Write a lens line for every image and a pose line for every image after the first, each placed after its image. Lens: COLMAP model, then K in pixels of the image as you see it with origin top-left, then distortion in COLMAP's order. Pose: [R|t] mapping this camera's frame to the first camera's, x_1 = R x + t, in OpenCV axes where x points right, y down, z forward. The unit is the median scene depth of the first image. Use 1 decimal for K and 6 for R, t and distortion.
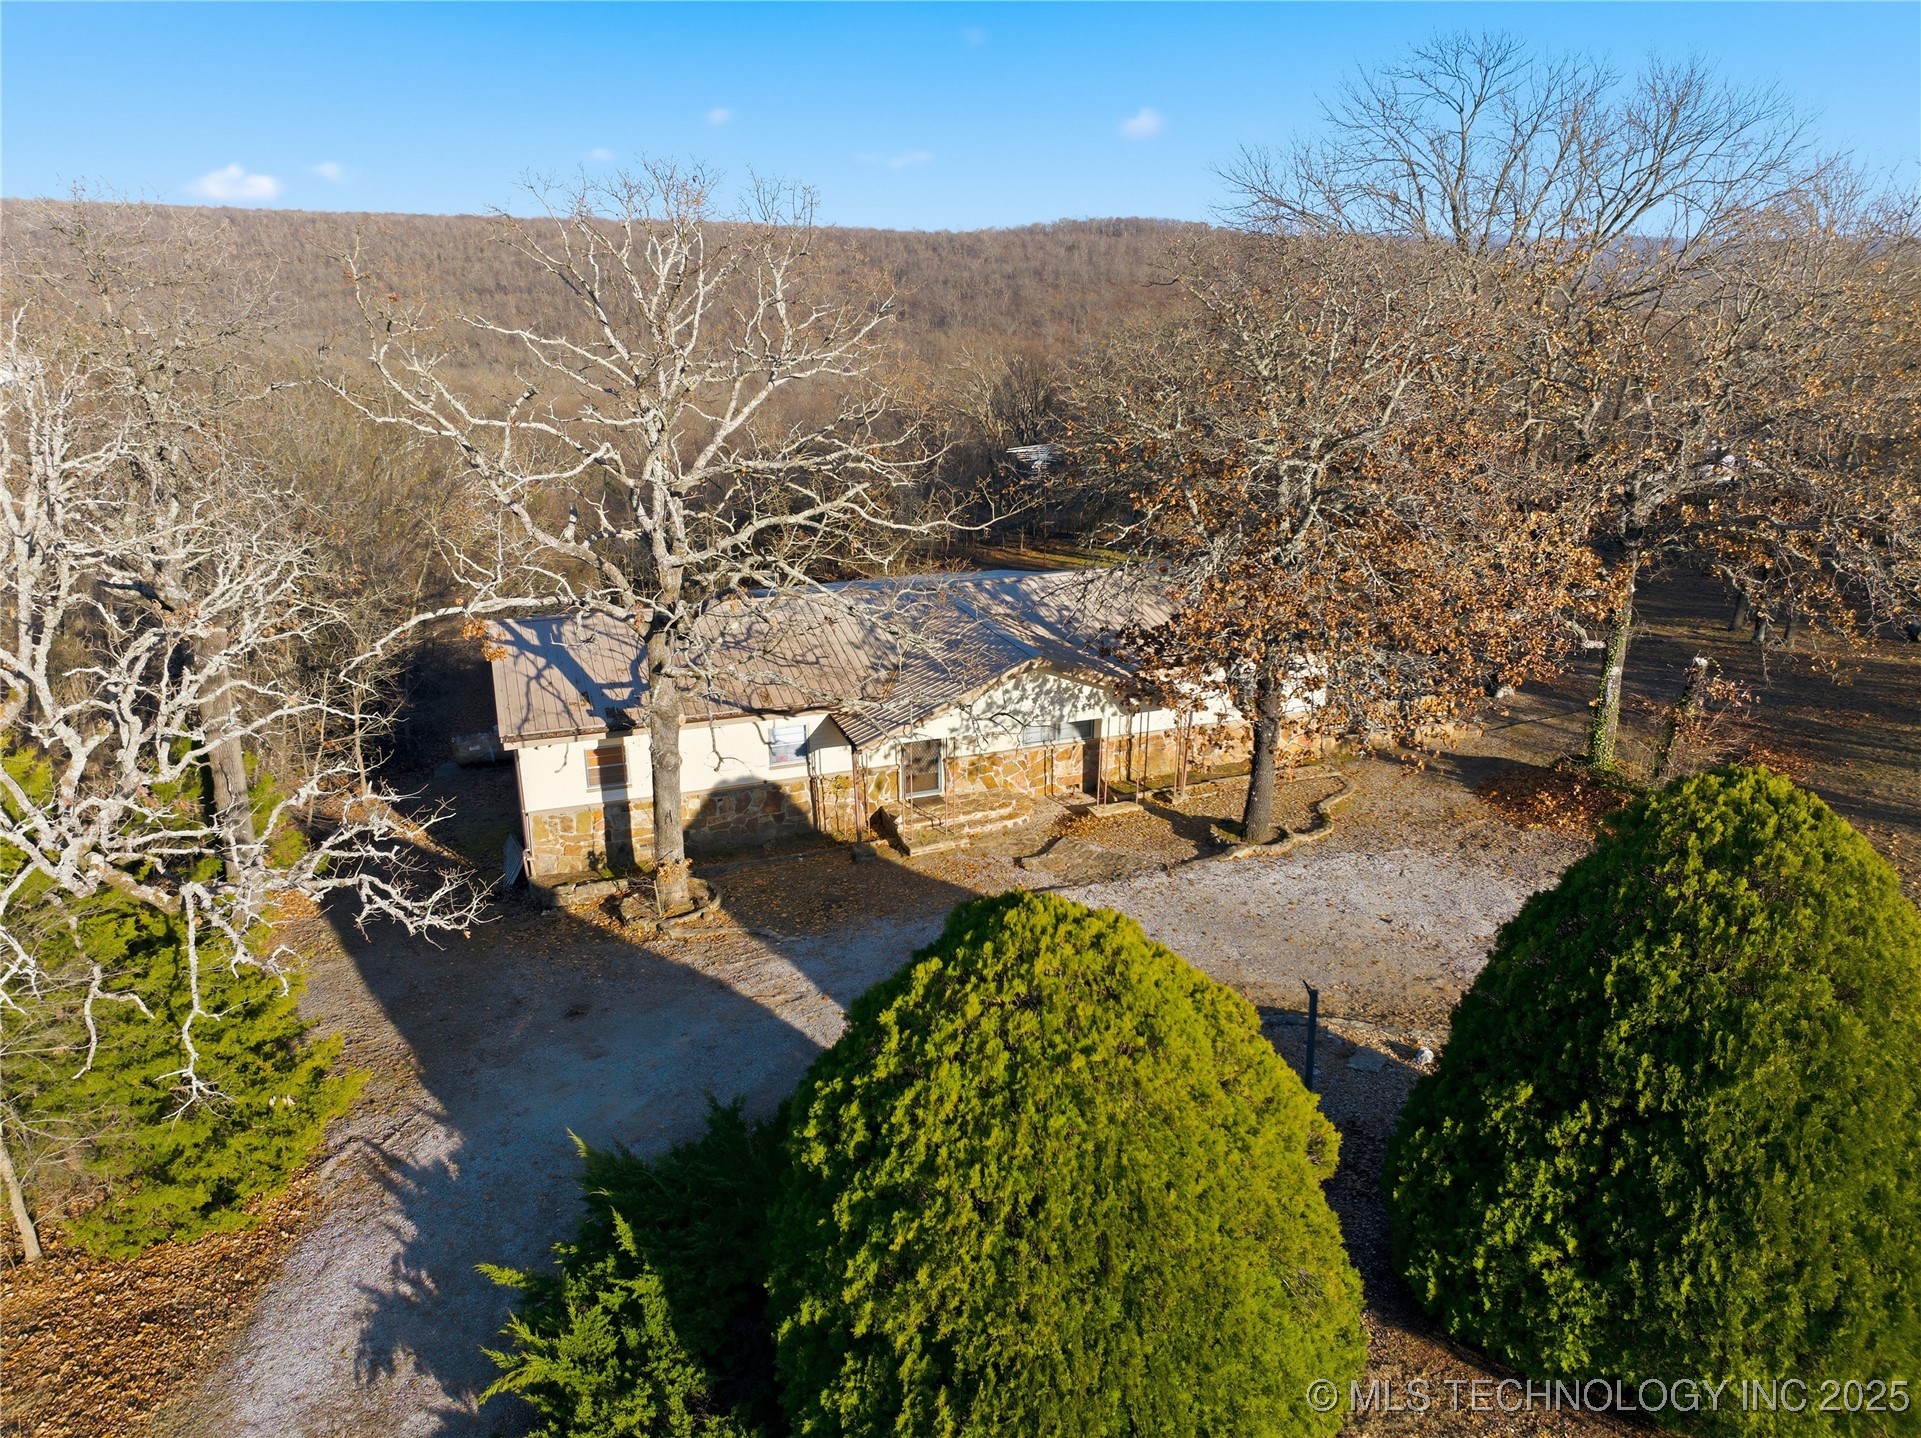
lens RADIAL K [[1355.3, 0, 951.2], [0, 1355.3, 700.6], [0, 0, 1]] dist [-0.053241, 0.021453]
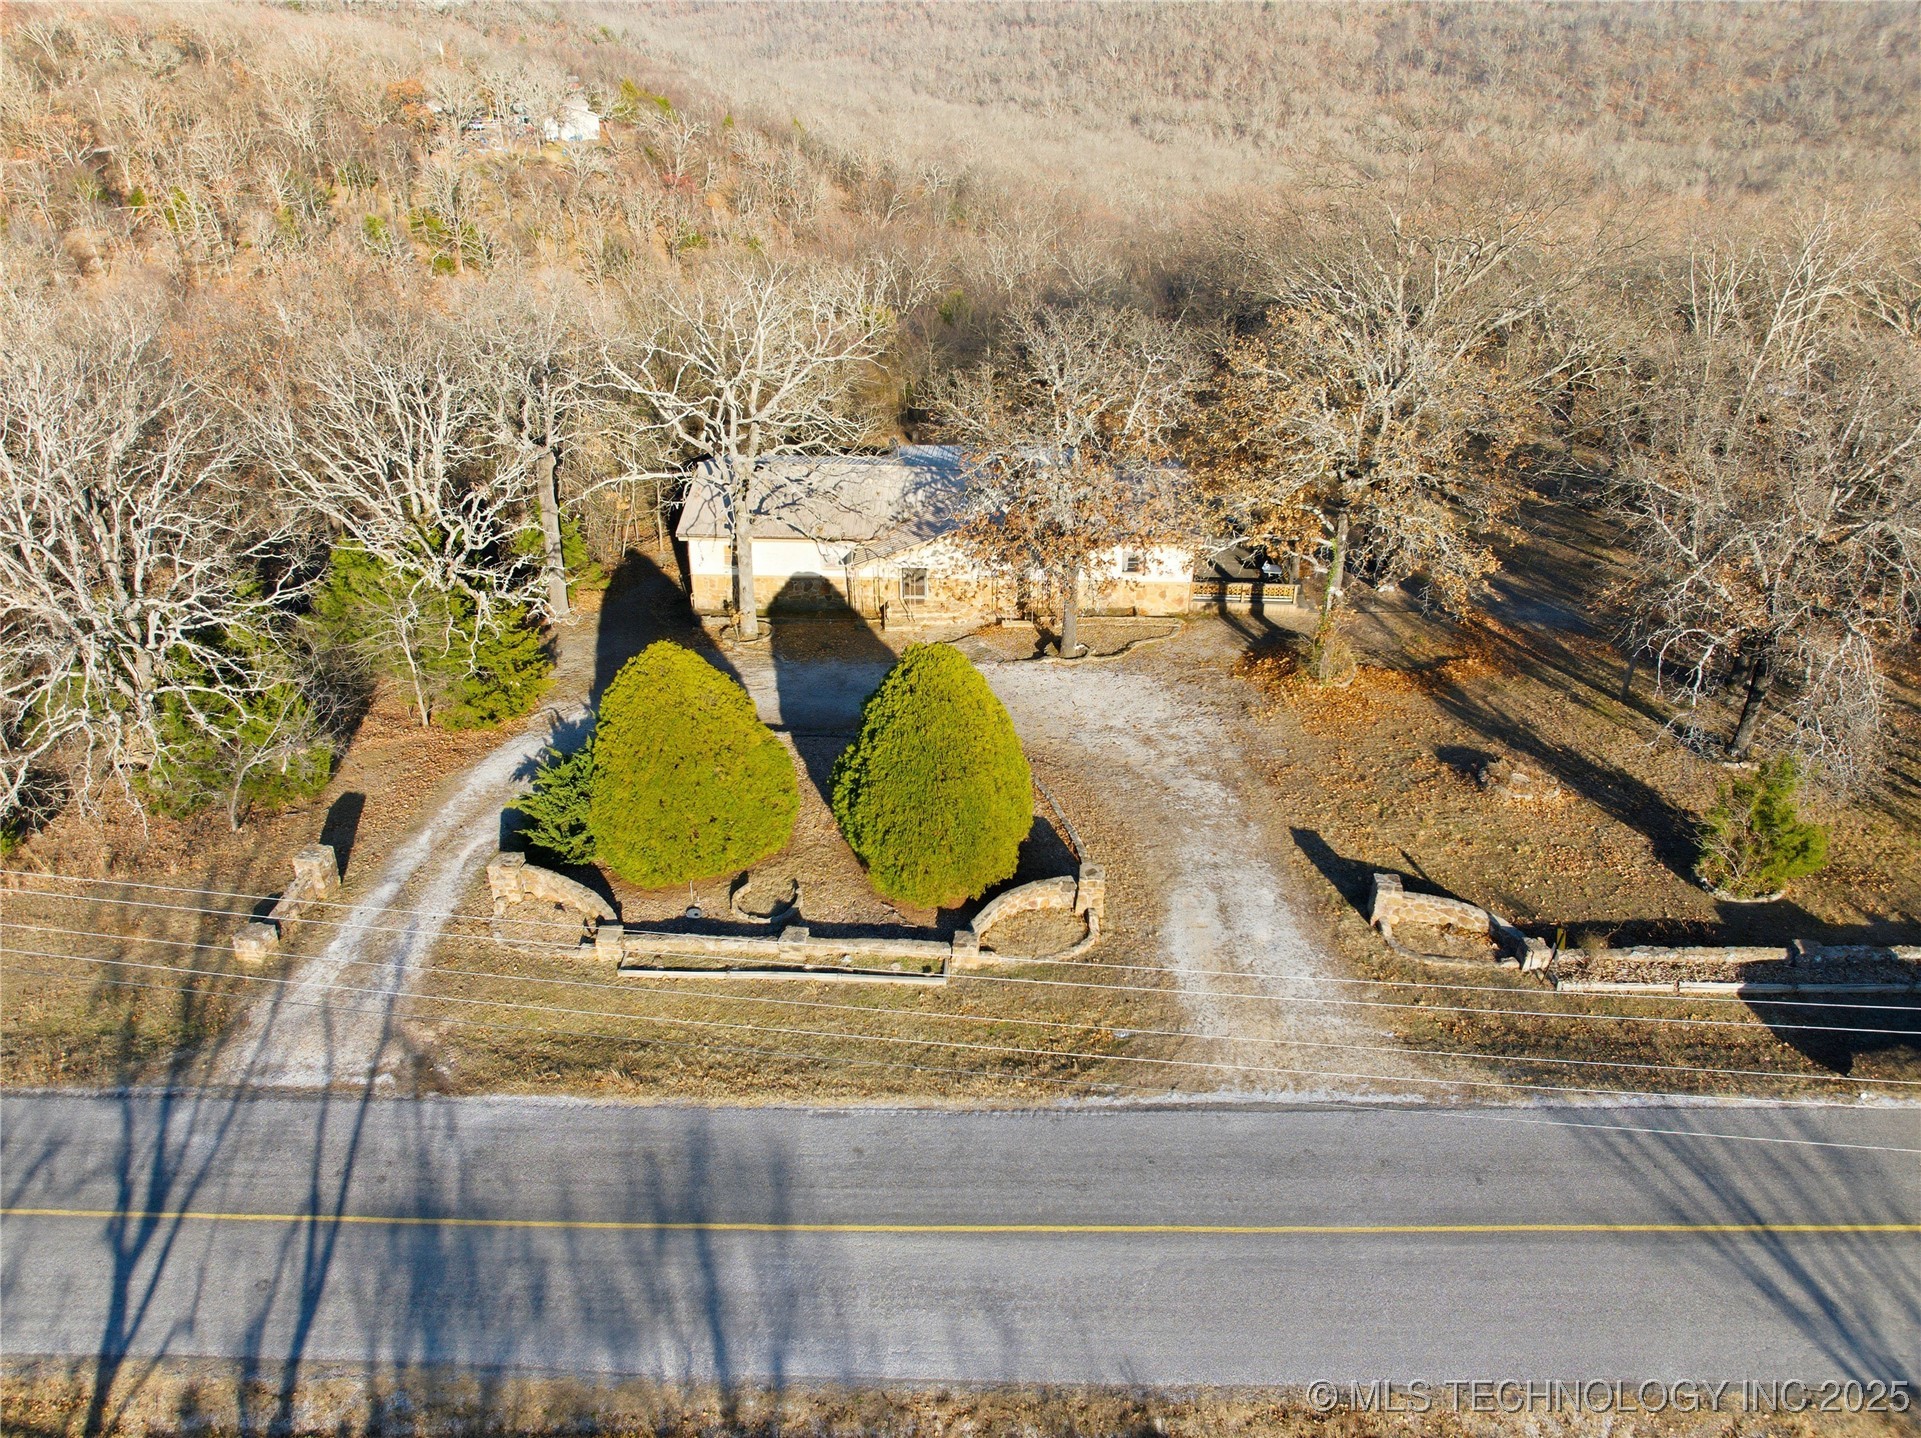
lens RADIAL K [[1355.3, 0, 964.4], [0, 1355.3, 720.9], [0, 0, 1]] dist [-0.053241, 0.021453]
pose [[0.933174, 0.186495, -0.307256, 0.657637], [-0.123755, 0.969298, 0.212475, -0.166281], [0.337448, -0.160252, 0.927603, -0.652582]]
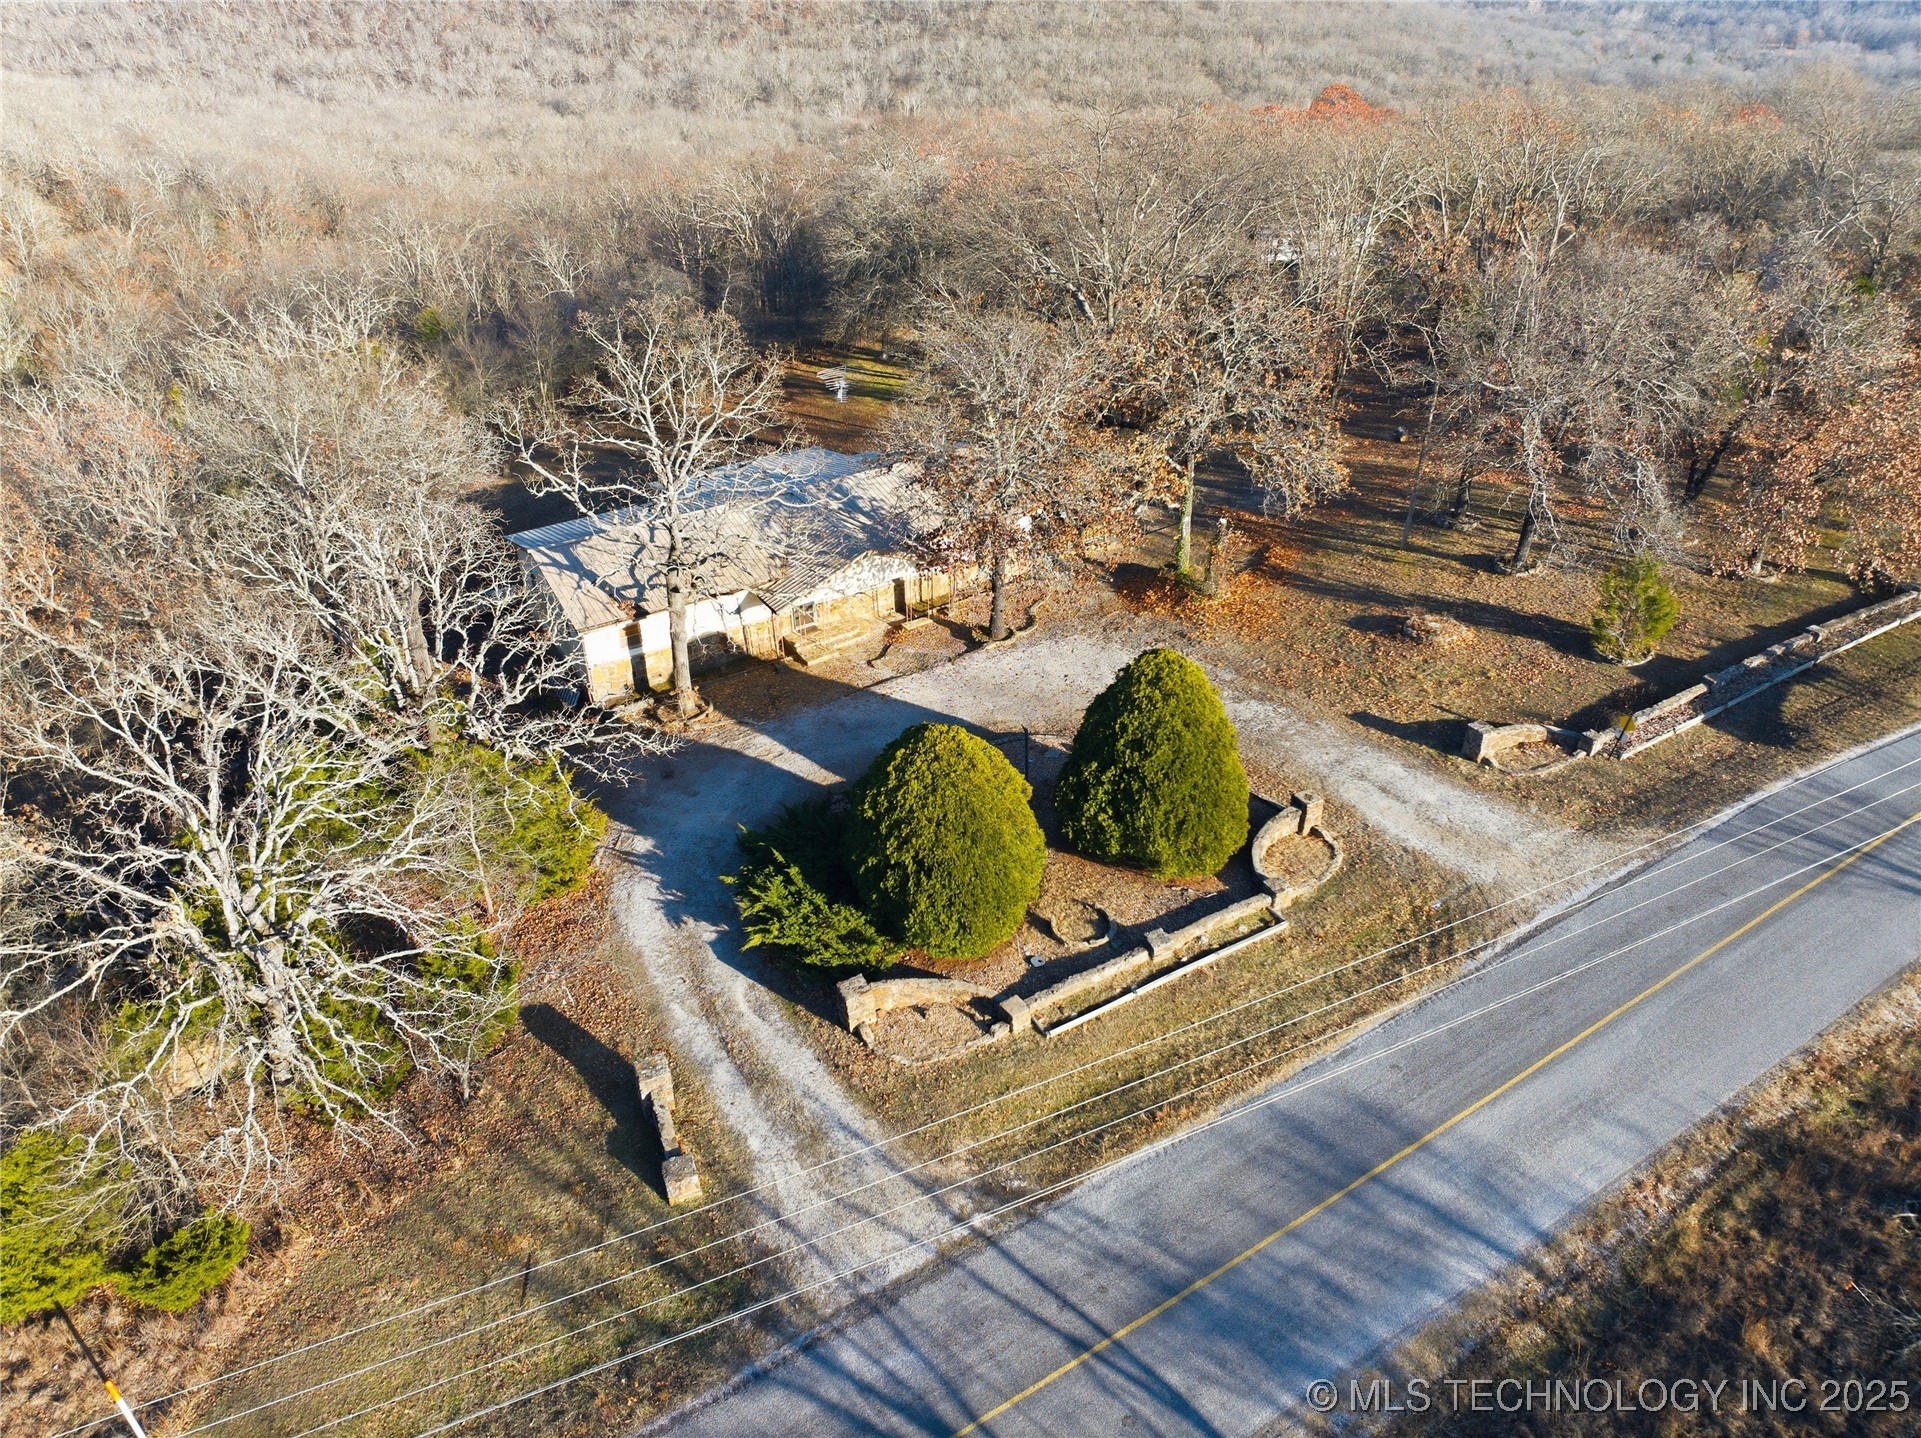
lens RADIAL K [[1355.3, 0, 968.0], [0, 1355.3, 715.8], [0, 0, 1]] dist [-0.053241, 0.021453]
pose [[0.975437, -0.117633, 0.186241, -0.170562], [0.070632, 0.967856, 0.241383, -0.244969], [-0.208649, -0.222299, 0.952391, -0.780745]]
